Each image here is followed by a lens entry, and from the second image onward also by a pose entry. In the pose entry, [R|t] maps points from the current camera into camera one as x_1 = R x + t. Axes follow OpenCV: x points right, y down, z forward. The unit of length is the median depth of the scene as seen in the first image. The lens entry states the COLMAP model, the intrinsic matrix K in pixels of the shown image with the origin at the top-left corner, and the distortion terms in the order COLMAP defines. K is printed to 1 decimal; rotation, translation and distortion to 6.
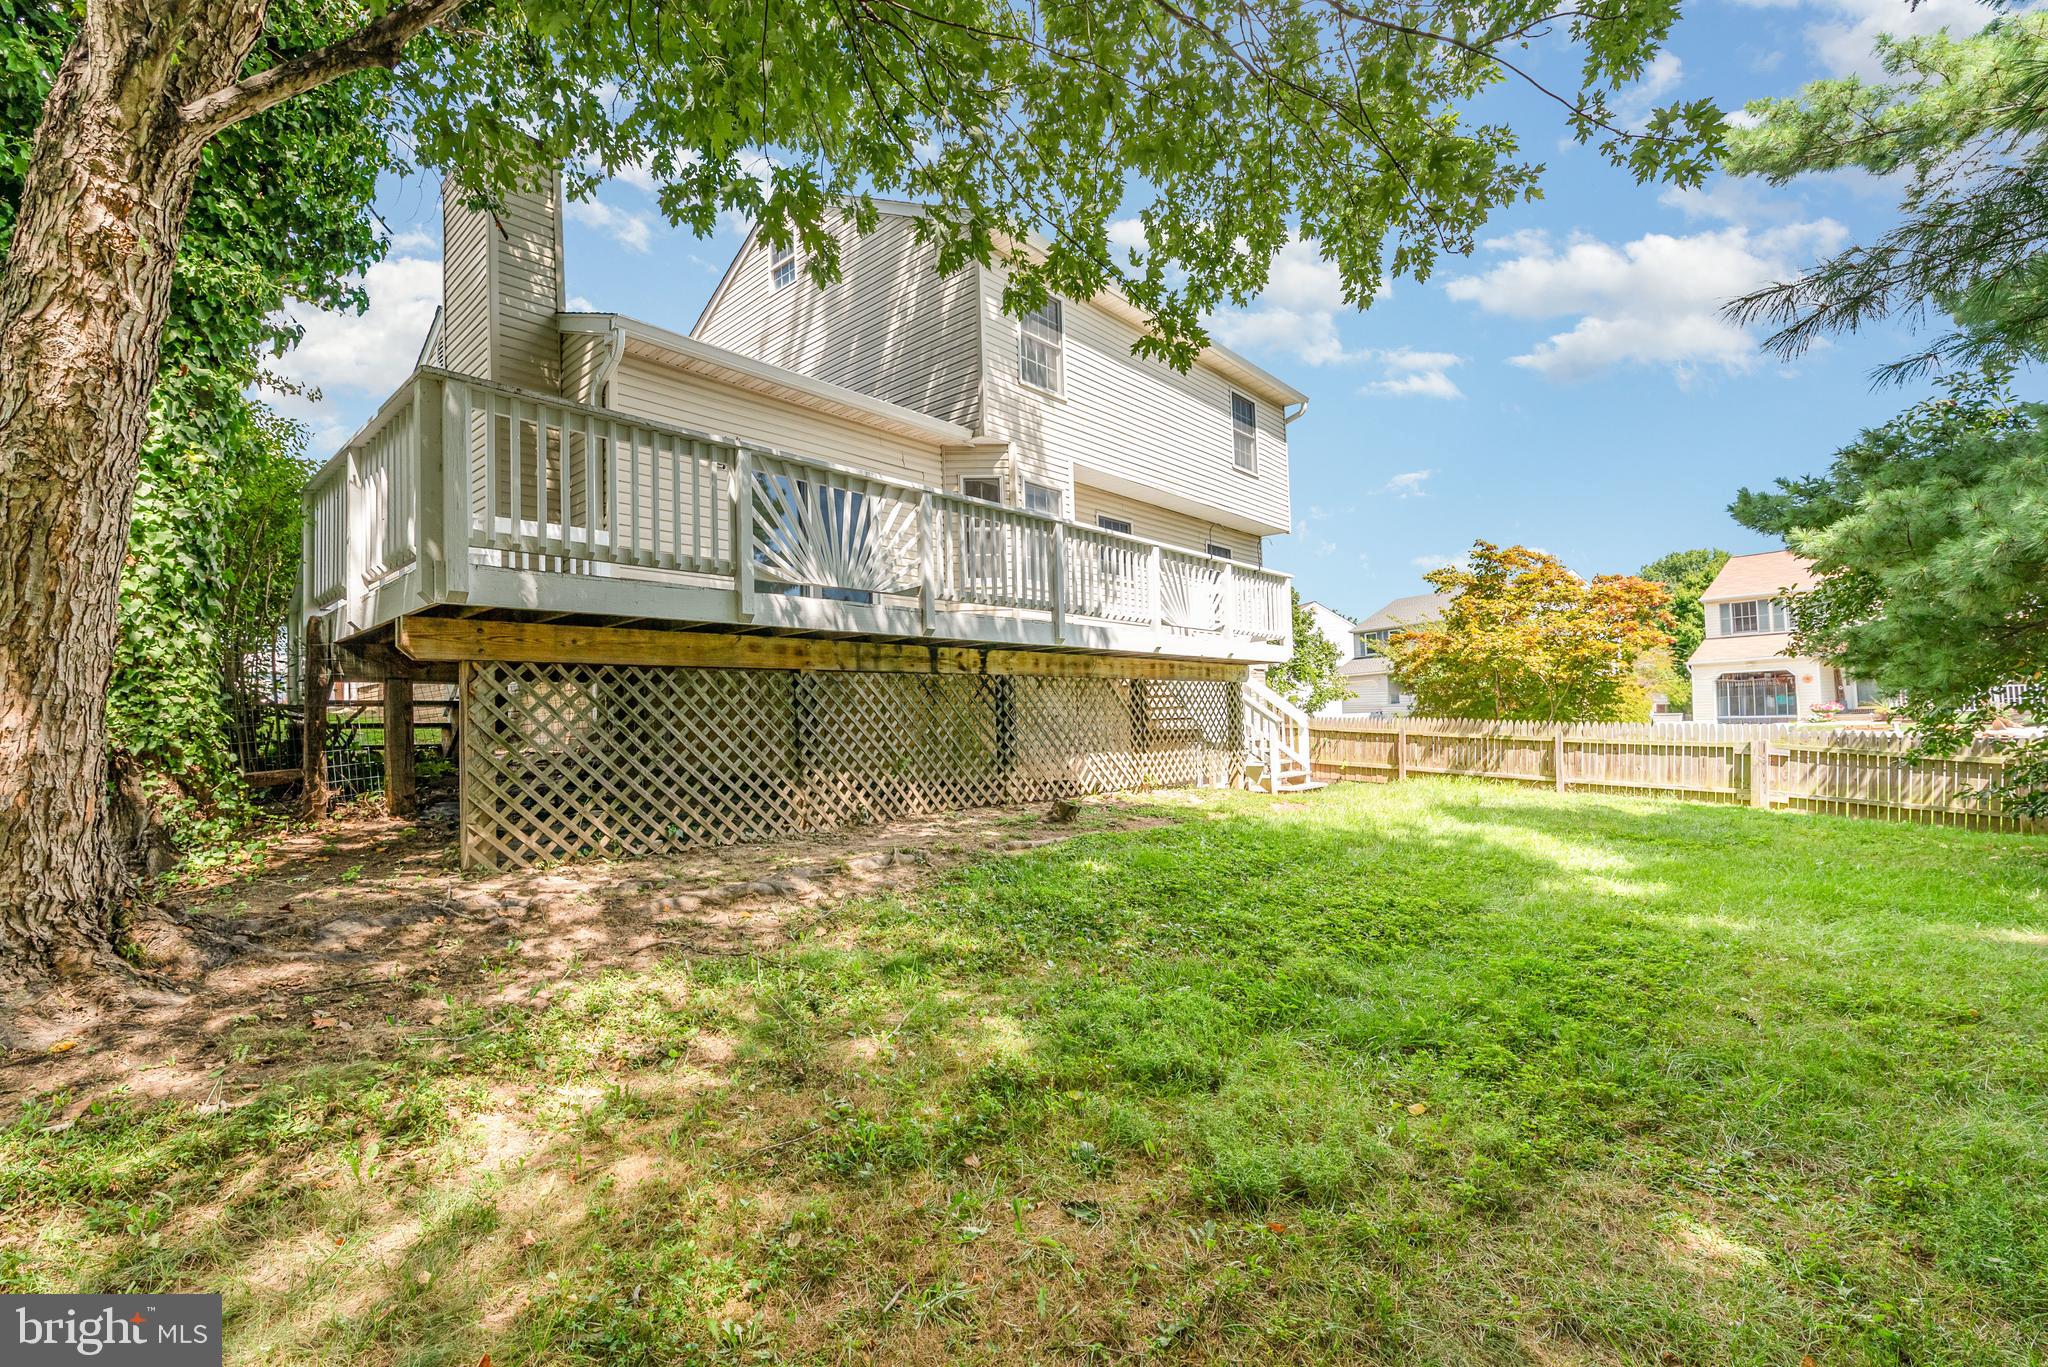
lens RADIAL K [[885.4, 0, 1024.0], [0, 885.4, 683.5], [0, 0, 1]] dist [0.002129, 0.000021]
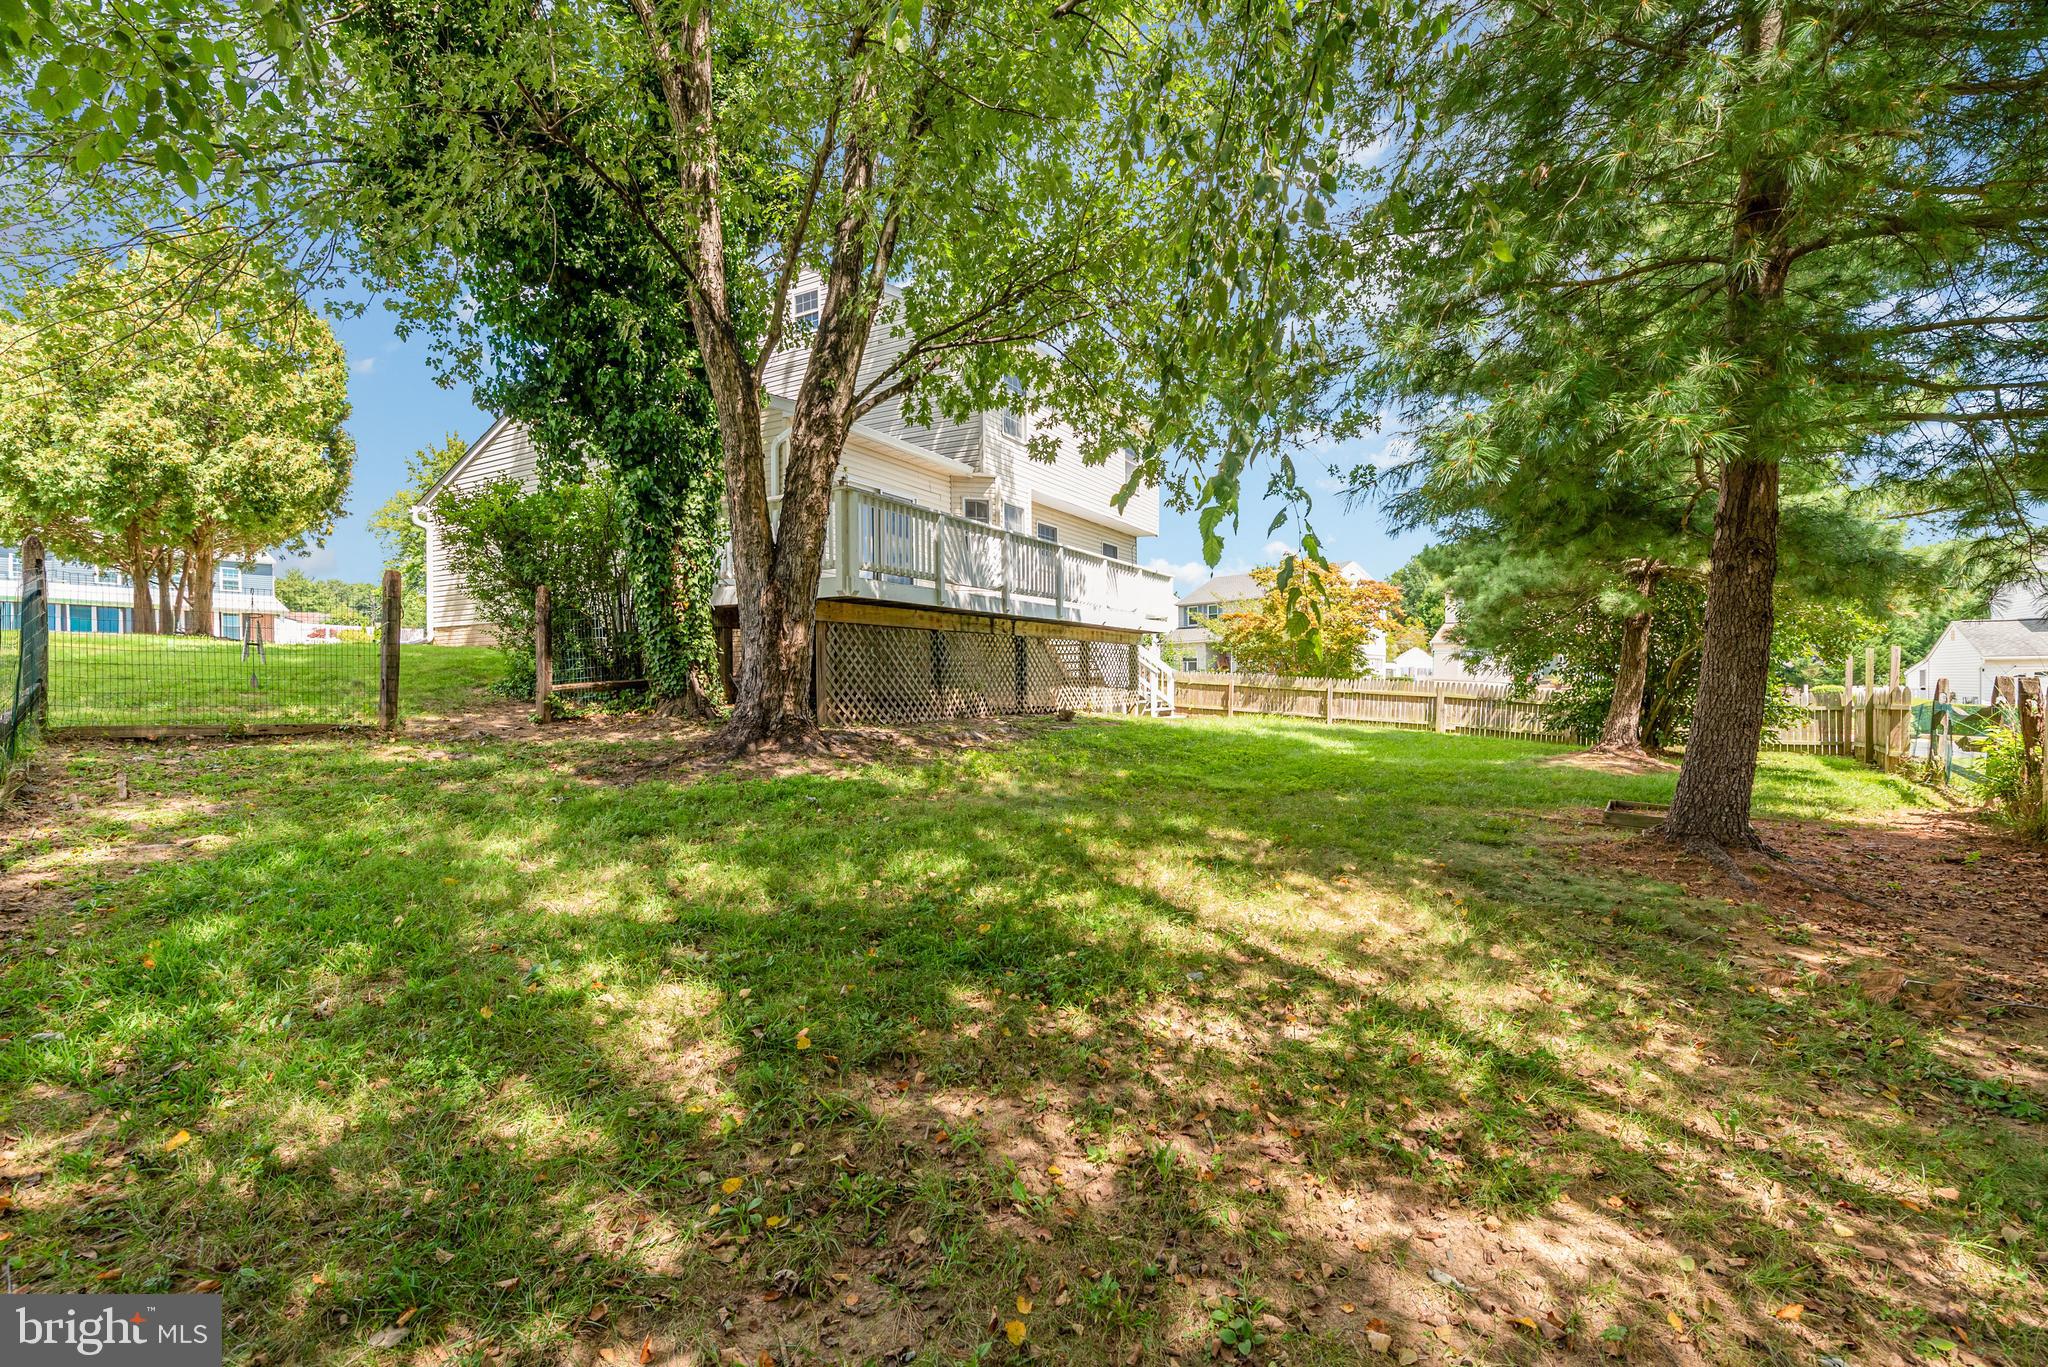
lens RADIAL K [[885.4, 0, 1024.0], [0, 885.4, 683.5], [0, 0, 1]] dist [0.002129, 0.000021]
pose [[0.980233, 0.023060, 0.196500, -0.242843], [-0.031950, 0.998599, 0.042190, 0.006488], [-0.195252, -0.047634, 0.979596, -0.446096]]
